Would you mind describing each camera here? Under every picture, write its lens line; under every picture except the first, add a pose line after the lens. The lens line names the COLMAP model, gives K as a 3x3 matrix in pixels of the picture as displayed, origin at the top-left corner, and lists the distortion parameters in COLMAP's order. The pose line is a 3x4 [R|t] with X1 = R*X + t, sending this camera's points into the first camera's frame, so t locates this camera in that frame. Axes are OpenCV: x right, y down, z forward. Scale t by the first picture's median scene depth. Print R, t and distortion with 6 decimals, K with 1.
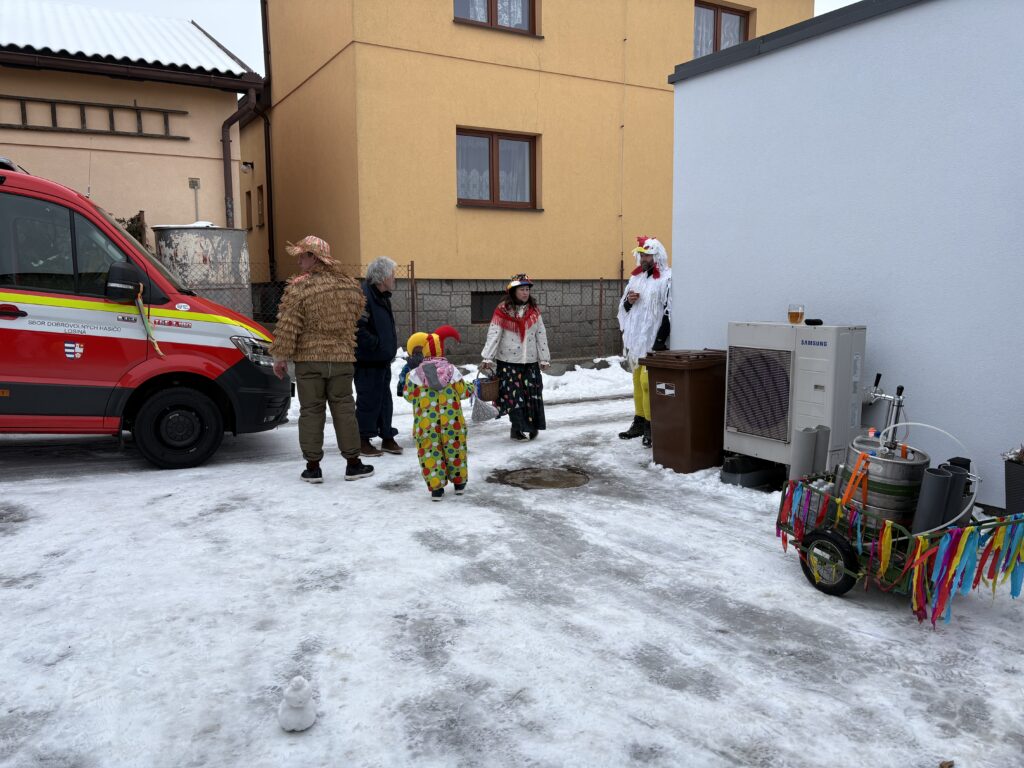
lens RADIAL K [[766.0, 0, 512.0], [0, 766.0, 384.0], [0, 0, 1]] dist [0.023017, 0.001645]
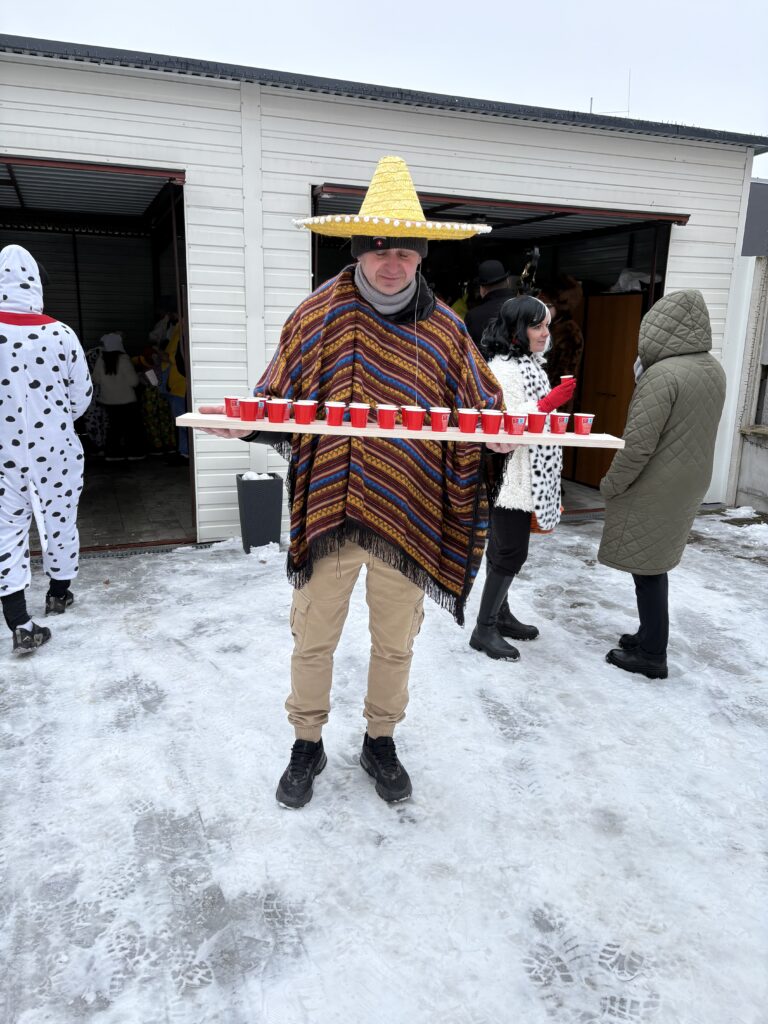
lens RADIAL K [[766.0, 0, 384.0], [0, 766.0, 512.0], [0, 0, 1]] dist [0.023017, 0.001645]
pose [[-0.987861, -0.048660, 0.147522, -0.114647], [0.008151, 0.932123, 0.362049, -0.100120], [-0.155126, 0.358857, -0.920412, 0.835506]]
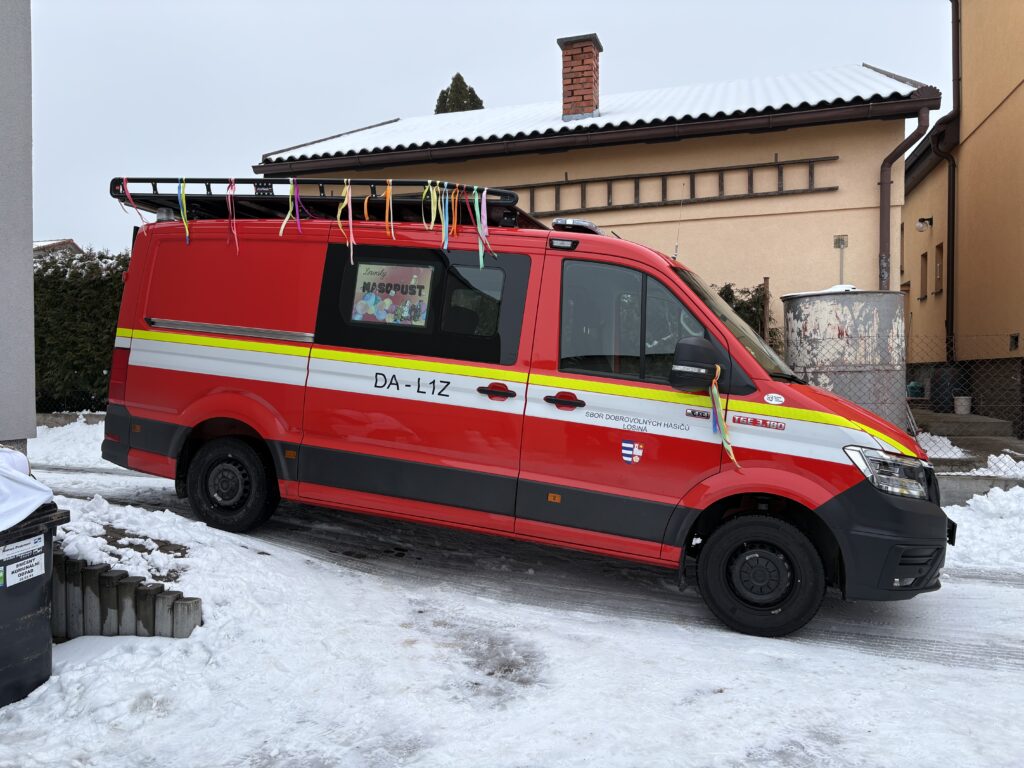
lens RADIAL K [[766.0, 0, 512.0], [0, 766.0, 384.0], [0, 0, 1]] dist [0.023017, 0.001645]
pose [[0.676545, 0.014071, -0.736267, -0.076894], [-0.090063, 0.993893, -0.063763, -0.045839], [0.730873, 0.109449, 0.673681, 0.344934]]
